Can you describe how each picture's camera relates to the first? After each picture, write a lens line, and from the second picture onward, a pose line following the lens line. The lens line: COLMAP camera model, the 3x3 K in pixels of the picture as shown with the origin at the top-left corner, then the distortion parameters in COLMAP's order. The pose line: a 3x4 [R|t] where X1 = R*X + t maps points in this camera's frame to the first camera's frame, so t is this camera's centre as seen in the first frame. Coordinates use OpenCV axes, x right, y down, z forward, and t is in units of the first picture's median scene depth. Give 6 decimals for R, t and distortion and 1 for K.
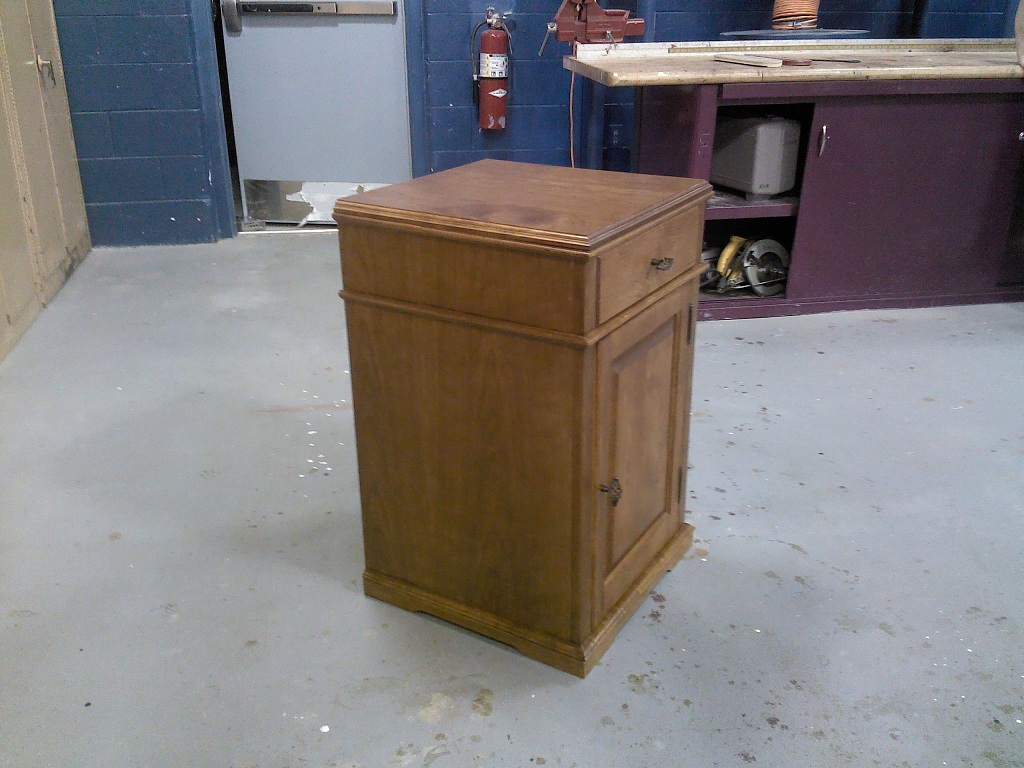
lens RADIAL K [[1008.1, 0, 512.0], [0, 1008.1, 384.0], [0, 0, 1]] dist [0.212751, -0.535218]
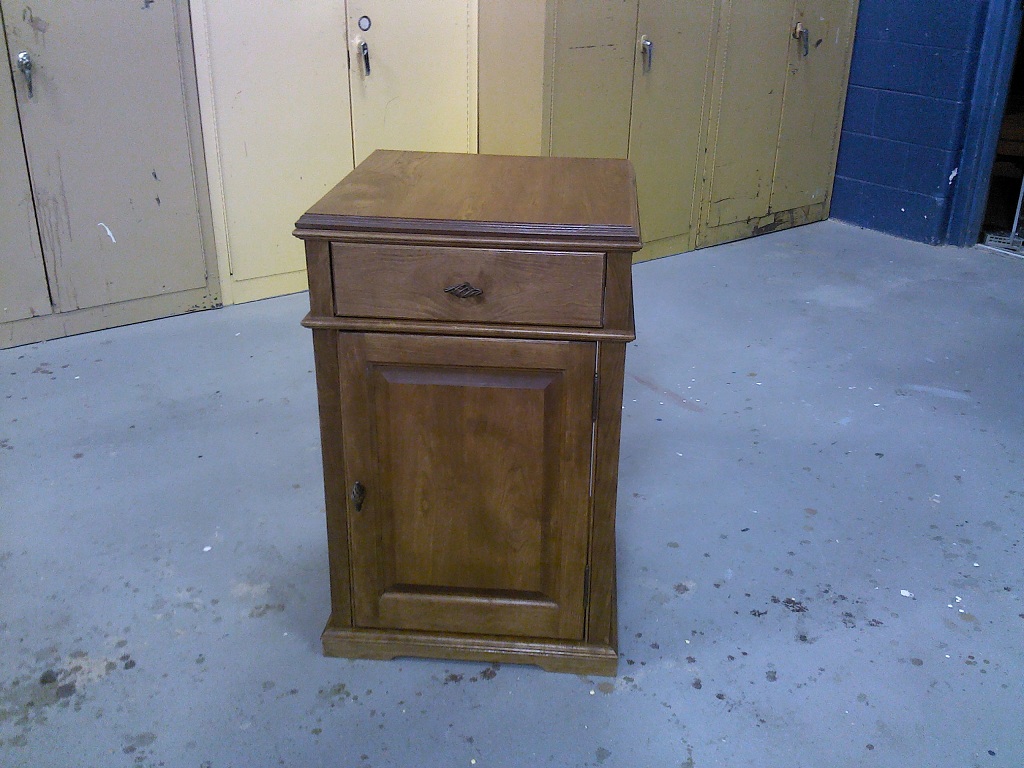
lens RADIAL K [[1008.1, 0, 512.0], [0, 1008.1, 384.0], [0, 0, 1]] dist [0.212751, -0.535218]
pose [[0.436447, 0.376594, -0.817124, 0.618649], [-0.360663, 0.905256, 0.224572, -0.173748], [0.824279, 0.196693, 0.530920, 0.405232]]
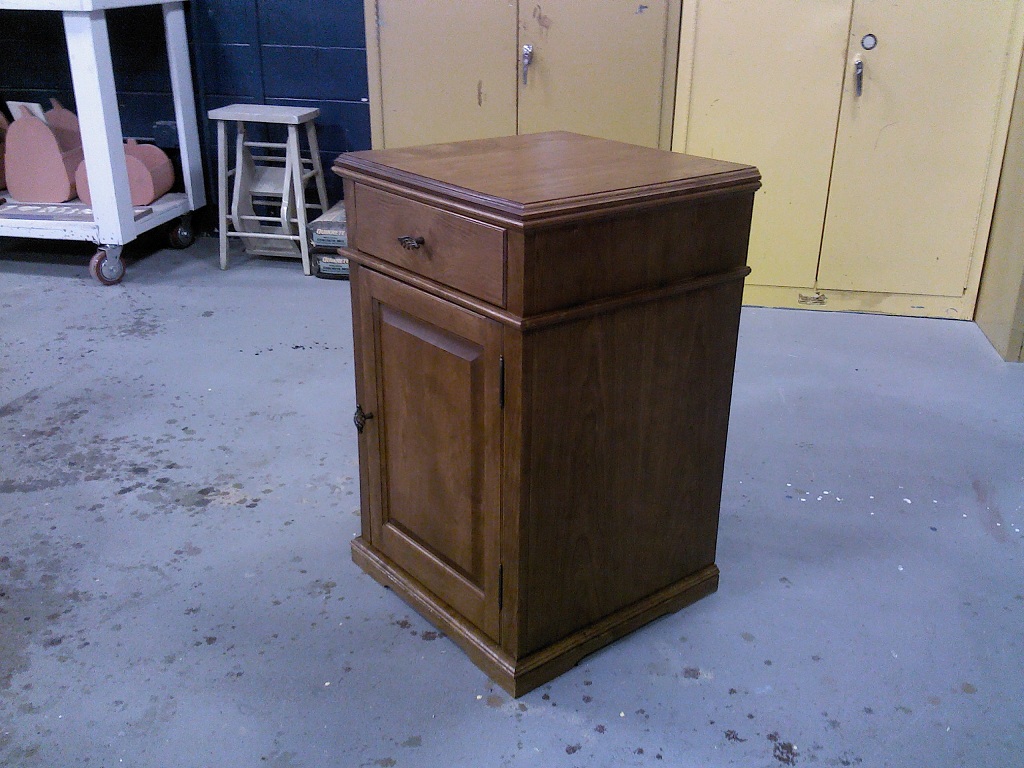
lens RADIAL K [[1008.1, 0, 512.0], [0, 1008.1, 384.0], [0, 0, 1]] dist [0.212751, -0.535218]
pose [[-0.349956, 0.352642, -0.867856, 0.645961], [-0.367290, 0.800605, 0.473423, -0.325934], [0.861759, 0.484432, -0.150655, 0.872799]]
